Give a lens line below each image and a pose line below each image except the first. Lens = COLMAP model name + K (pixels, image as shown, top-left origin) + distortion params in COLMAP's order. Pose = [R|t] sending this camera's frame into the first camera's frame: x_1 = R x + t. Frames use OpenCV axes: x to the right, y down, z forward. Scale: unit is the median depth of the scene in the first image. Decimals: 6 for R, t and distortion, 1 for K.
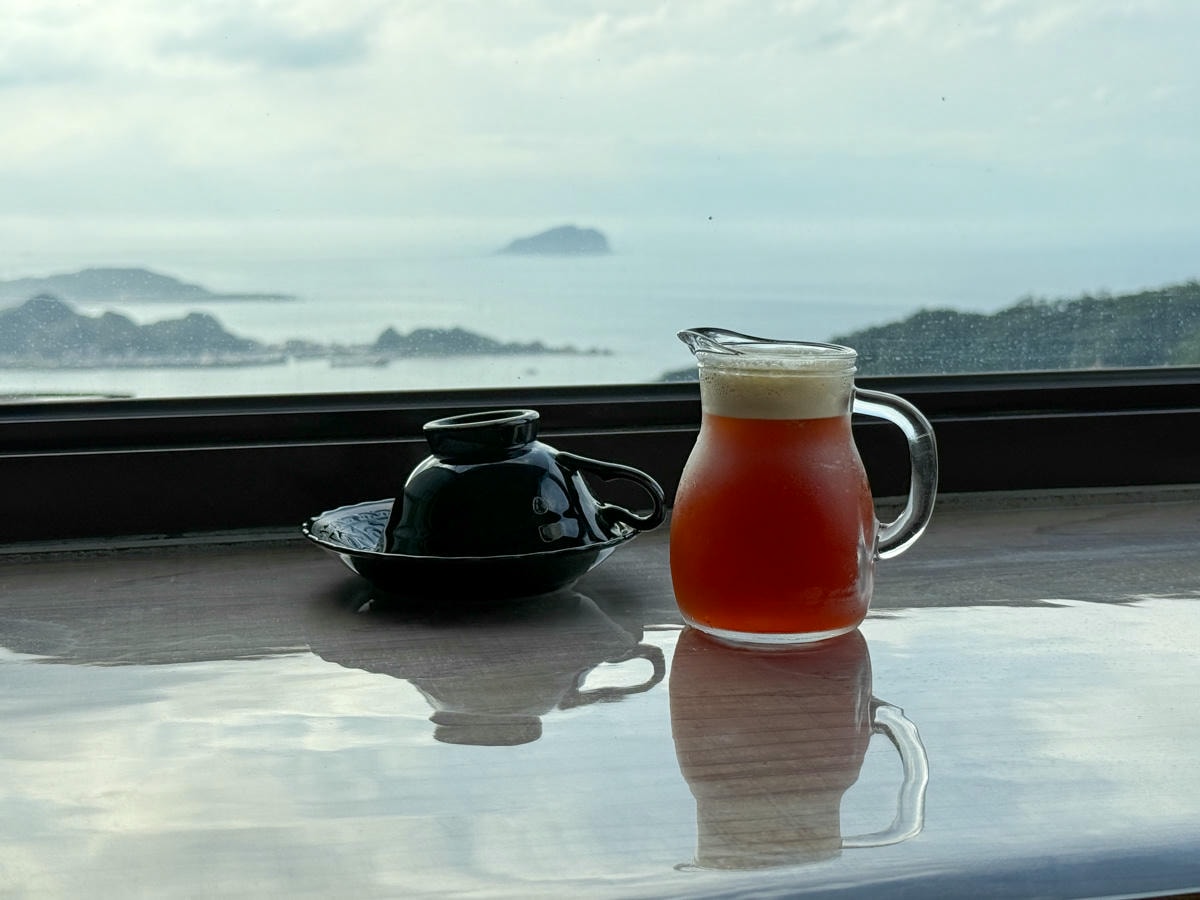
lens RADIAL K [[1736.8, 0, 600.0], [0, 1736.8, 450.0], [0, 0, 1]] dist [0.005382, 0.046579]
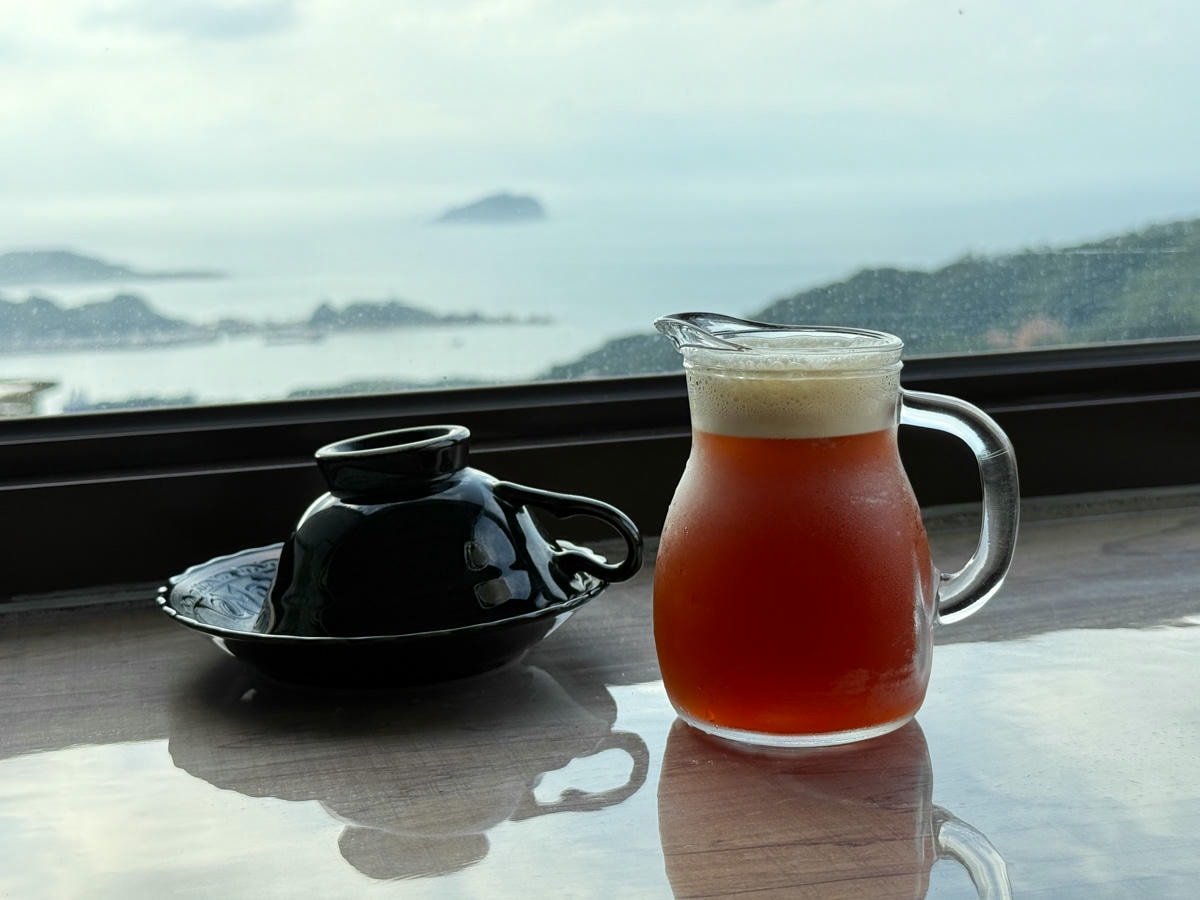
lens RADIAL K [[1761.8, 0, 600.0], [0, 1761.8, 450.0], [0, 0, 1]] dist [0.021617, -0.044081]
pose [[0.998936, -0.033164, 0.032042, -0.003480], [0.032596, 0.999305, 0.018096, -0.025176], [-0.032620, -0.017033, 0.999323, 0.238401]]
